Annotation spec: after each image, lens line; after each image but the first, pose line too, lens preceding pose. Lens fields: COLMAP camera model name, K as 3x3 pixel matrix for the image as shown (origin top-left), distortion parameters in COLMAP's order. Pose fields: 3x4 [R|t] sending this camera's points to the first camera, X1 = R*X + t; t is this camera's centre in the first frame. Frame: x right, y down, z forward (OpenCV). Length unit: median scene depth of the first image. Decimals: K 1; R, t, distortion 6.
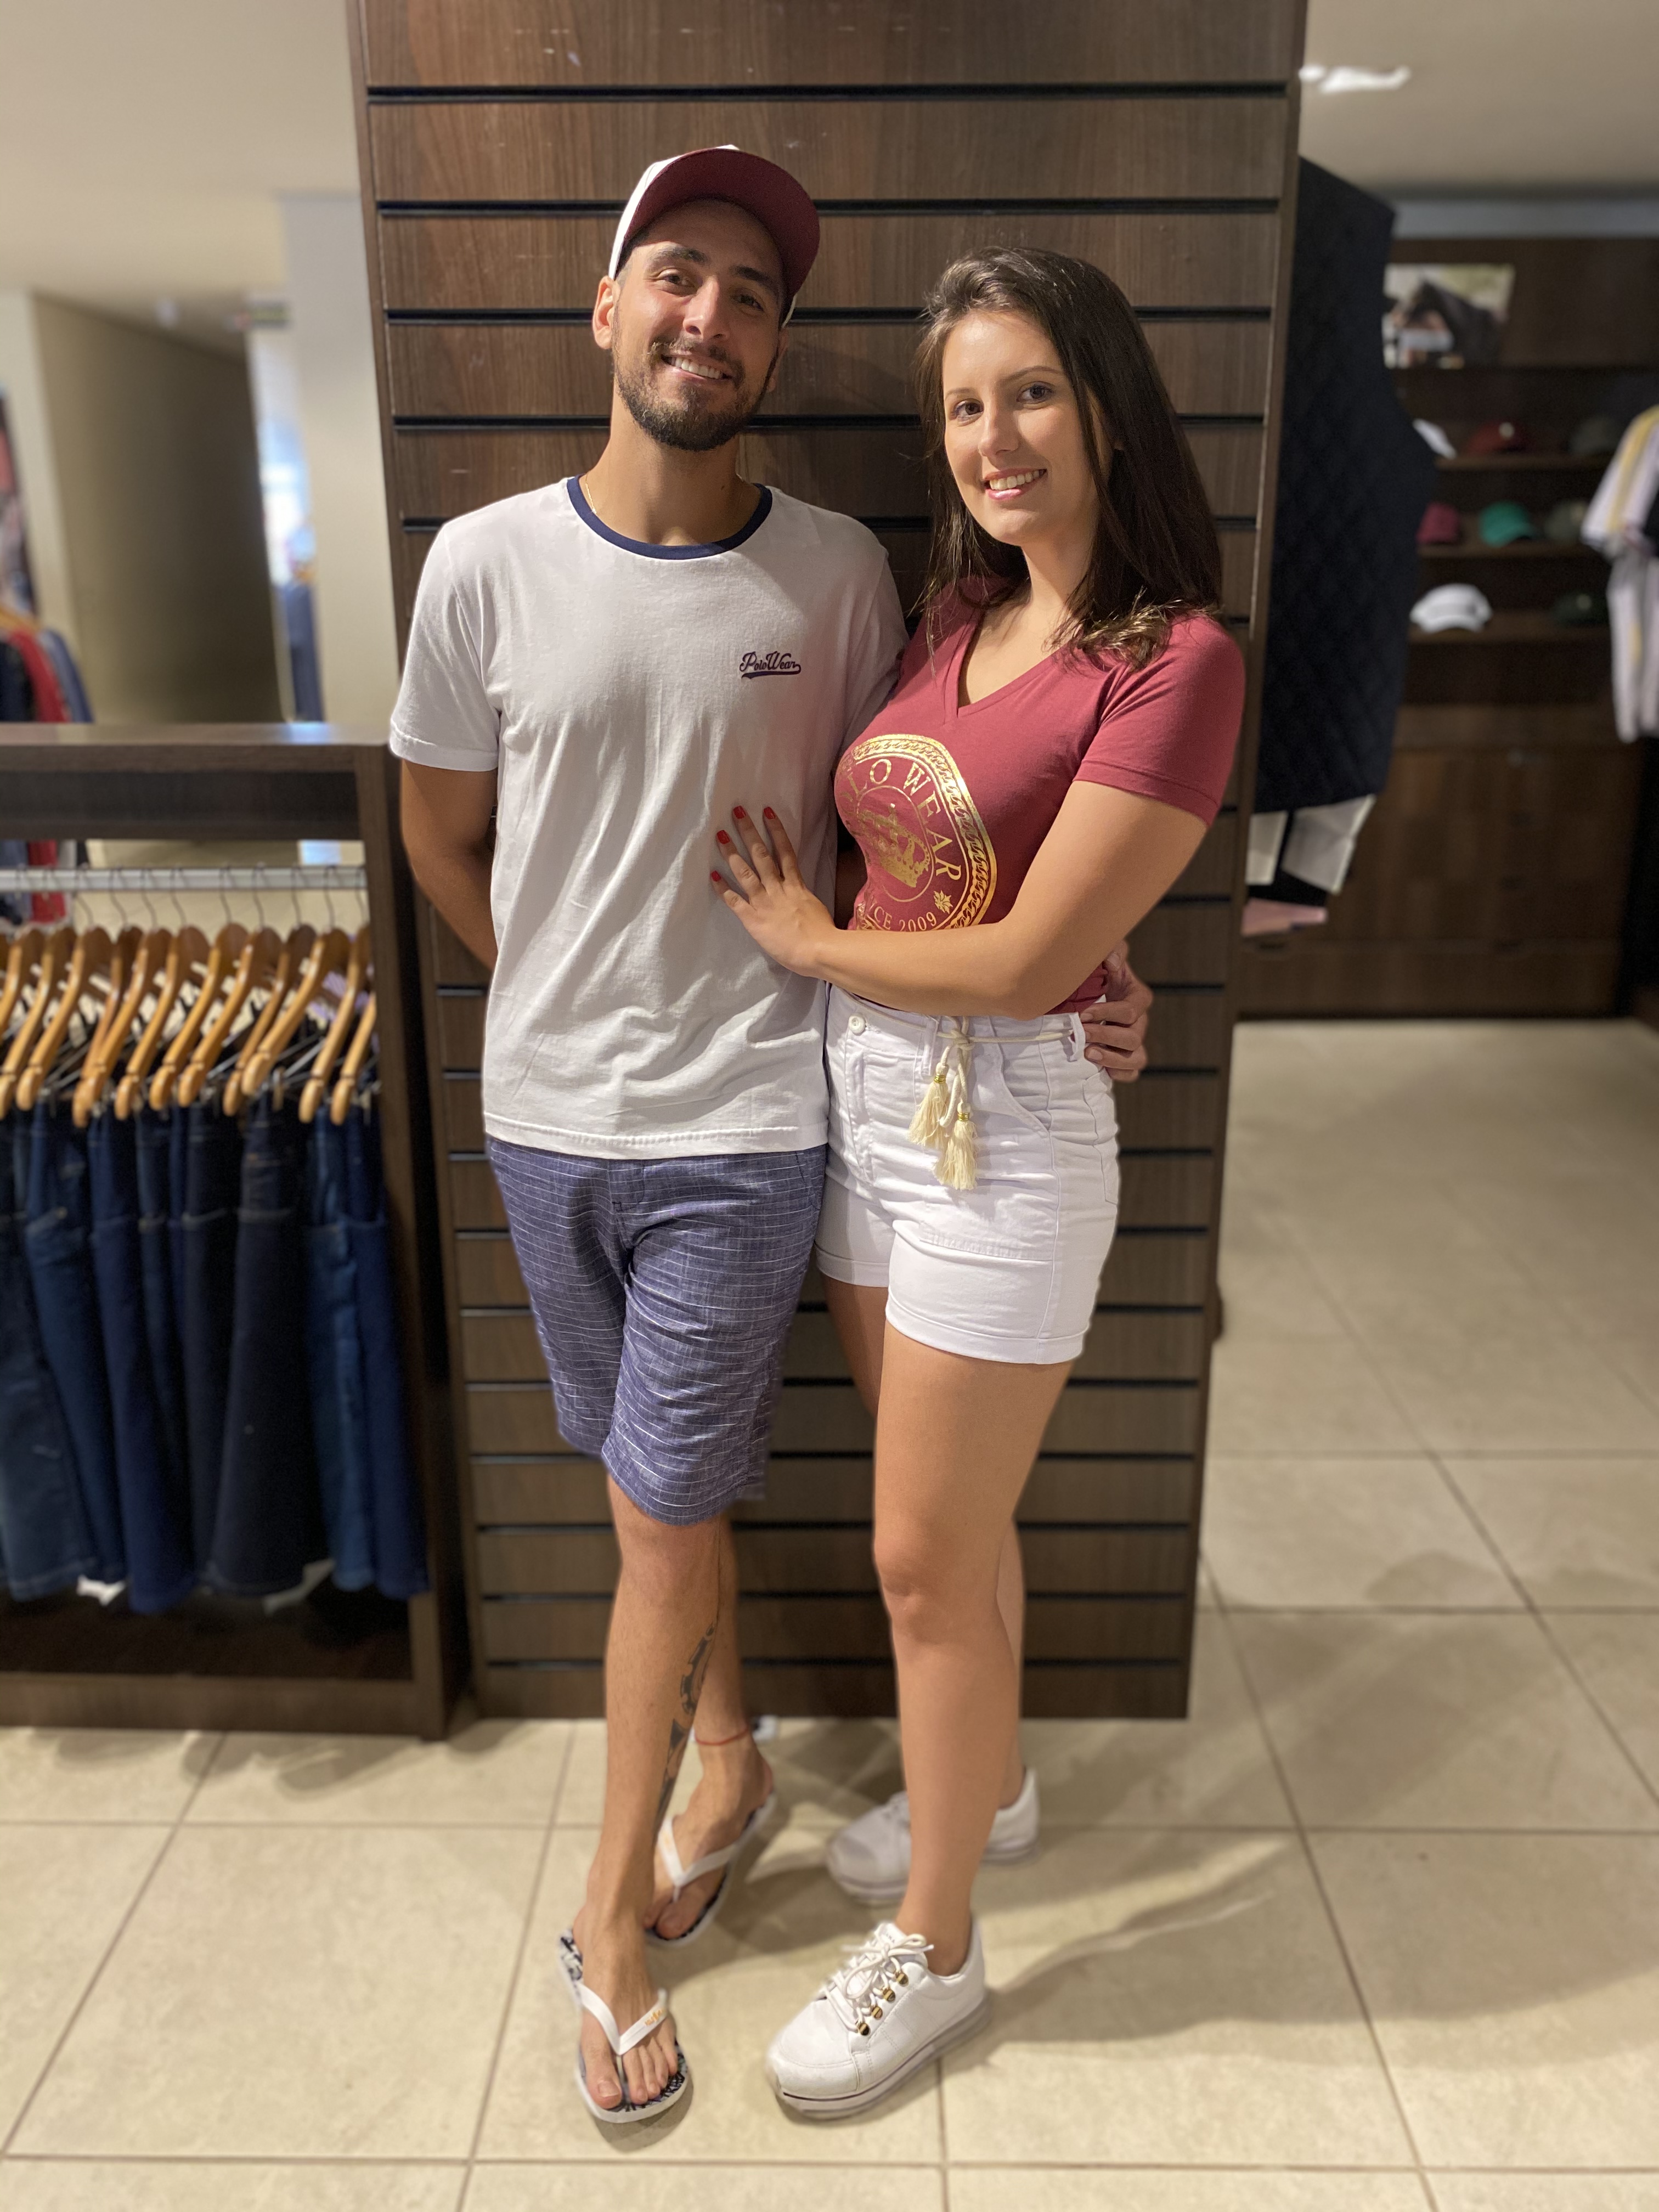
lens RADIAL K [[1682.9, 0, 828.8], [0, 1682.9, 1104.6], [0, 0, 1]] dist [0.003626, -0.001274]
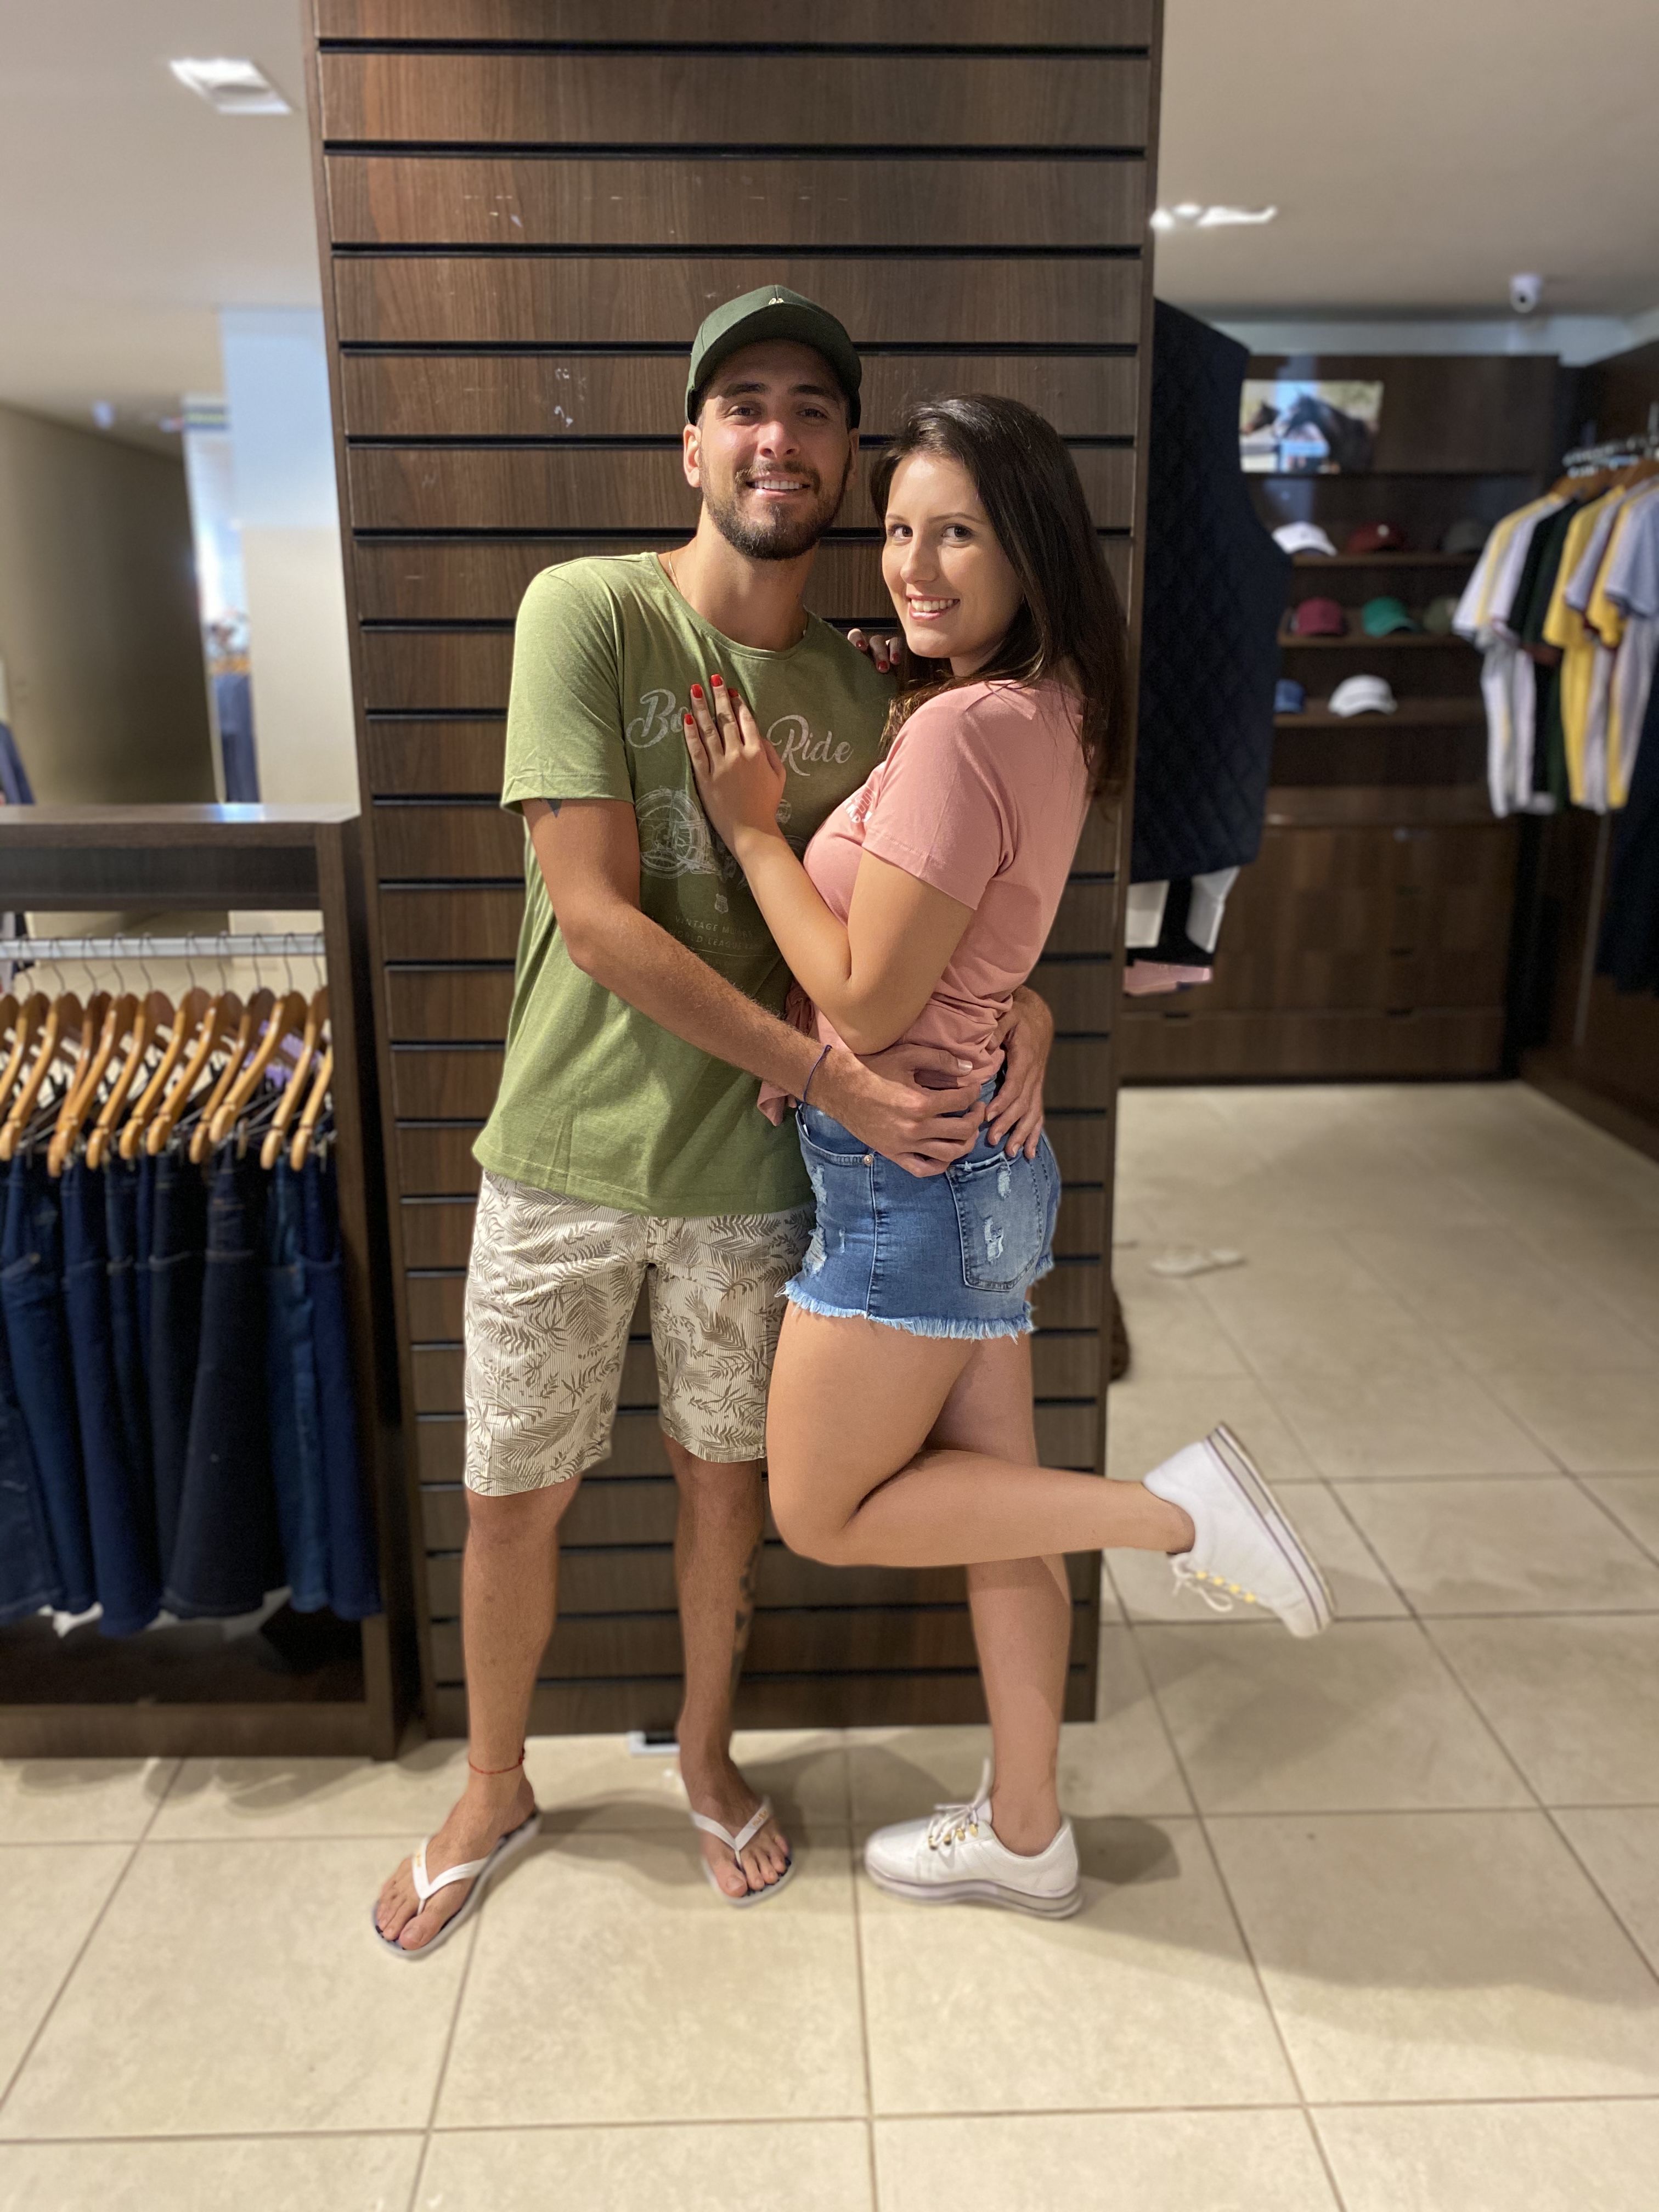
lens RADIAL K [[1680.8, 0, 823.2], [0, 1680.8, 1101.1], [0, 0, 1]] dist [-0.000478, 0.002935]
pose [[0.999137, -0.011665, 0.039858, 0.002654], [0.013630, 0.998685, -0.049413, 0.026582], [-0.039229, 0.049913, 0.997983, -0.096641]]
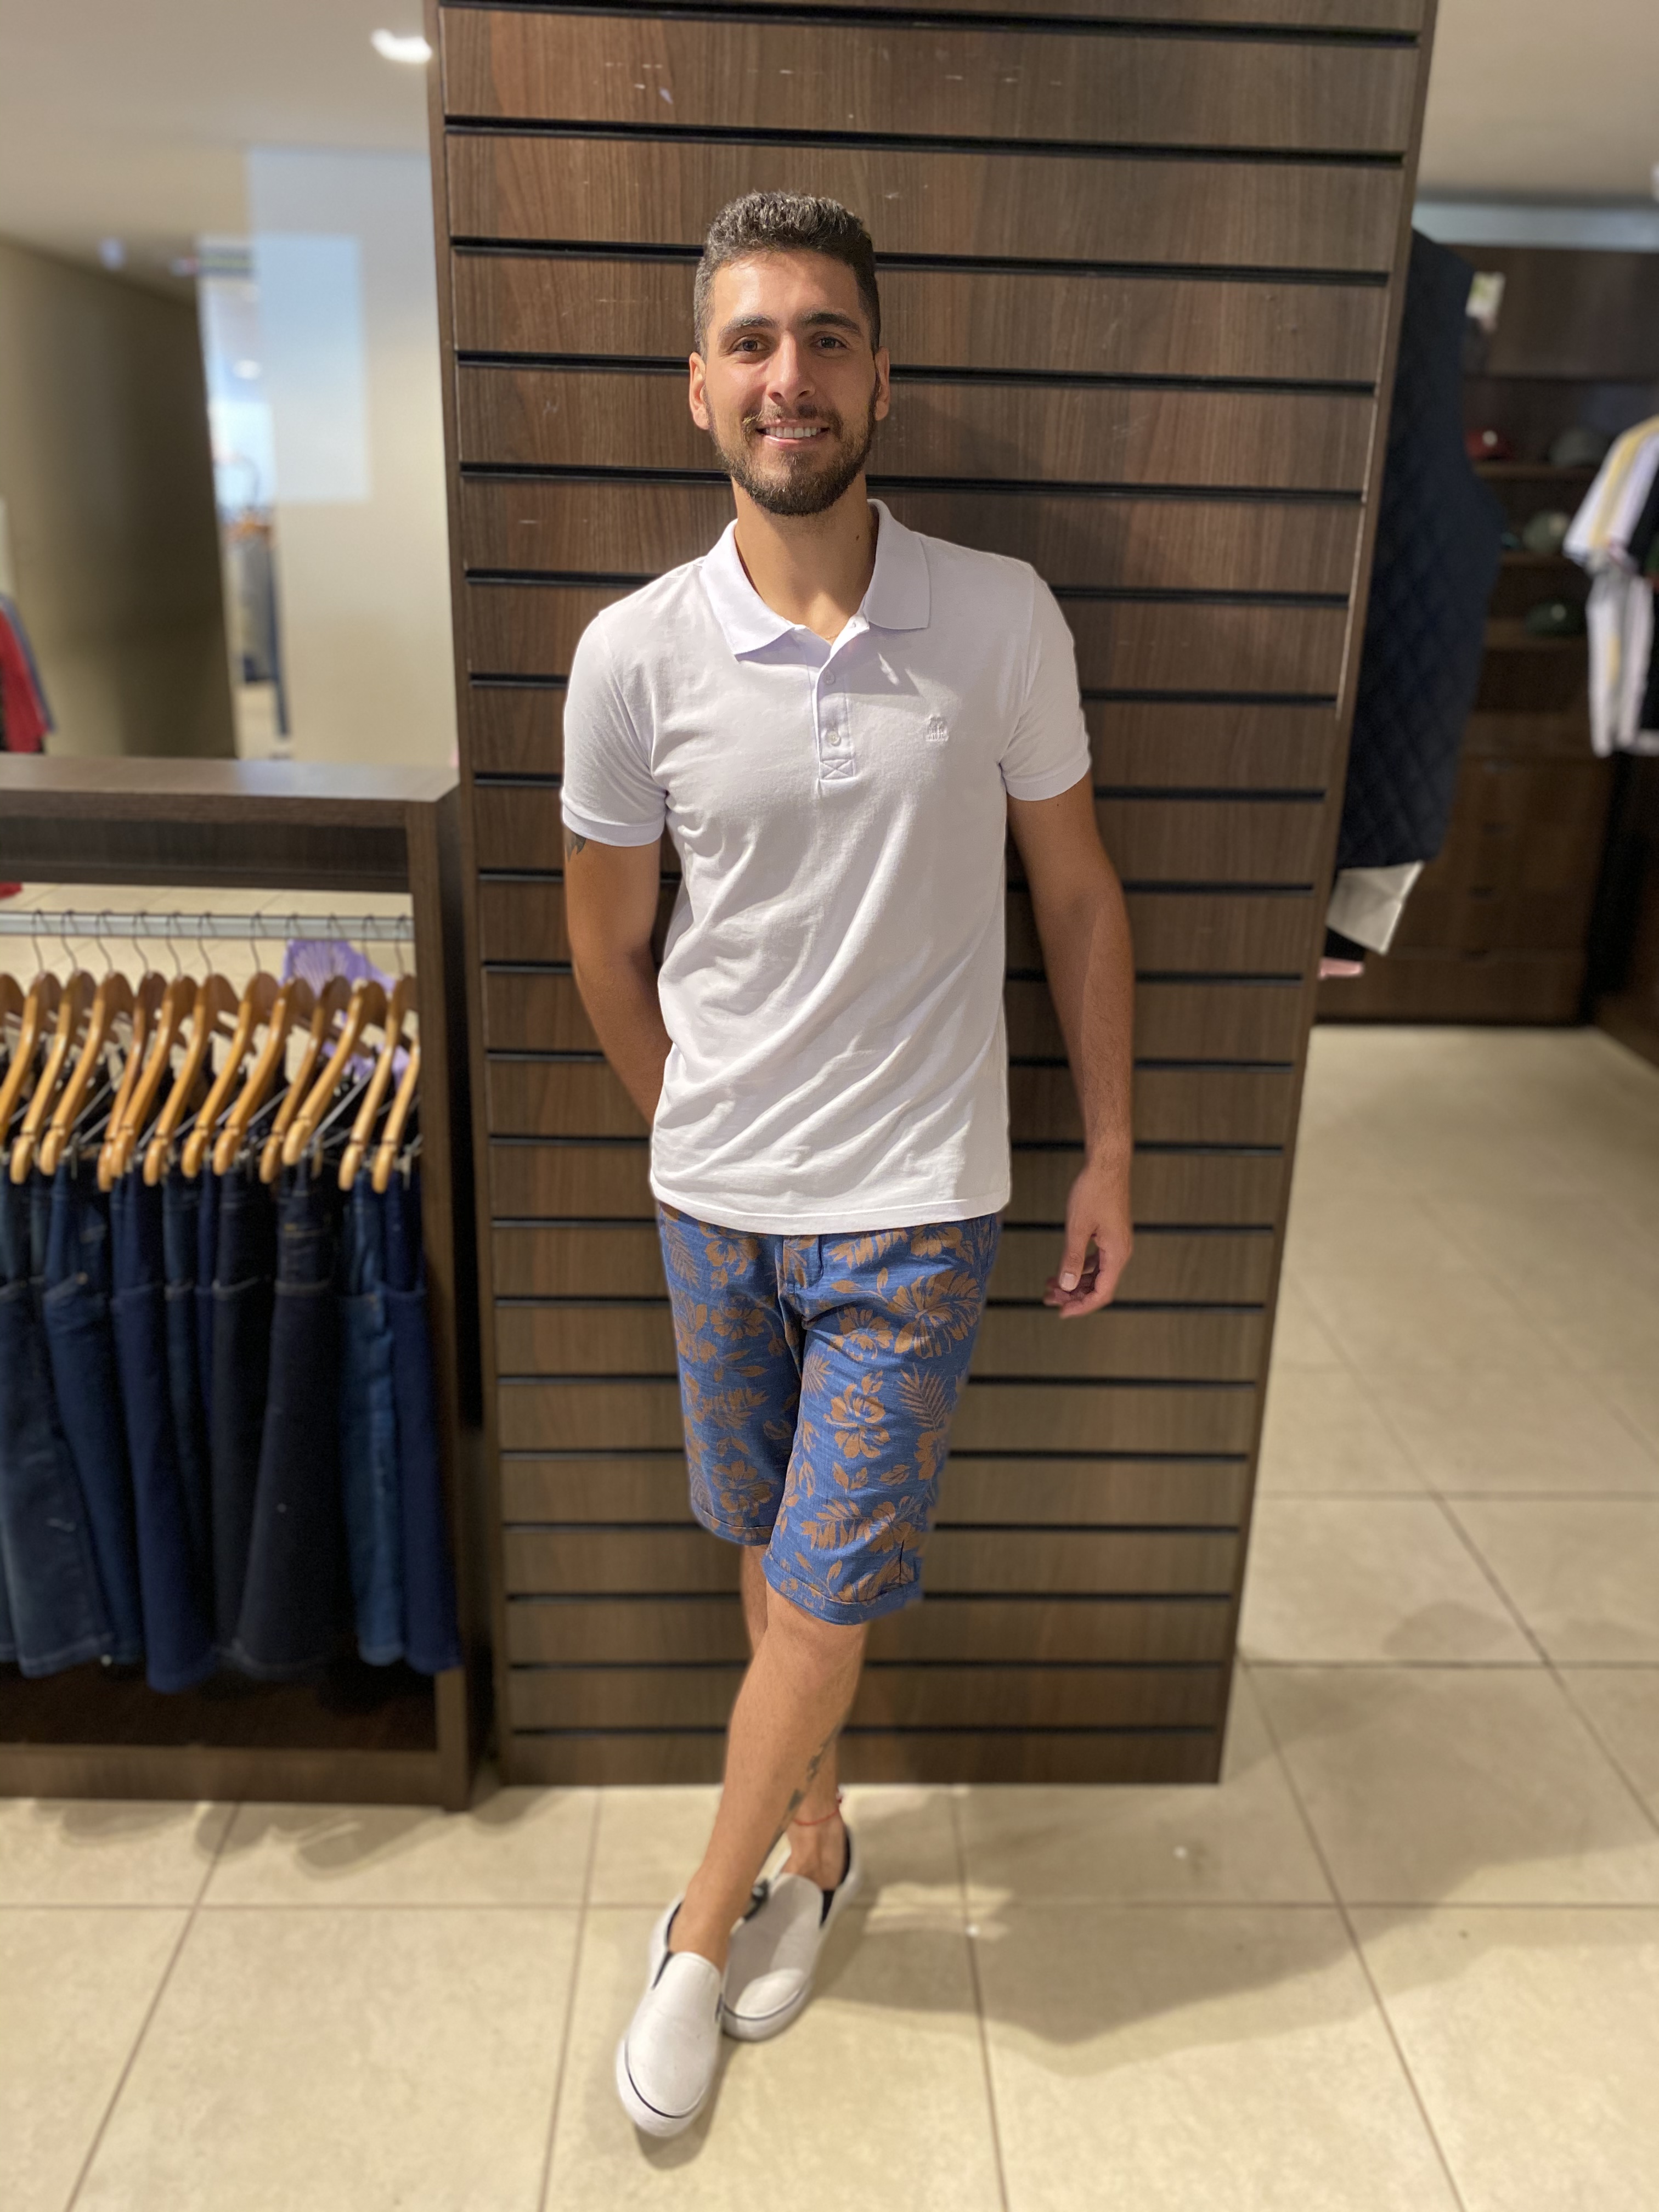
lens RADIAL K [[1680.8, 0, 834.6], [0, 1680.8, 1101.5], [0, 0, 1]] dist [0.005612, -0.003477]
pose [[0.998719, 0.016382, 0.047879, -0.084067], [-0.017470, 0.999596, 0.022403, -0.070551], [-0.047493, -0.023210, 0.998602, 0.032982]]
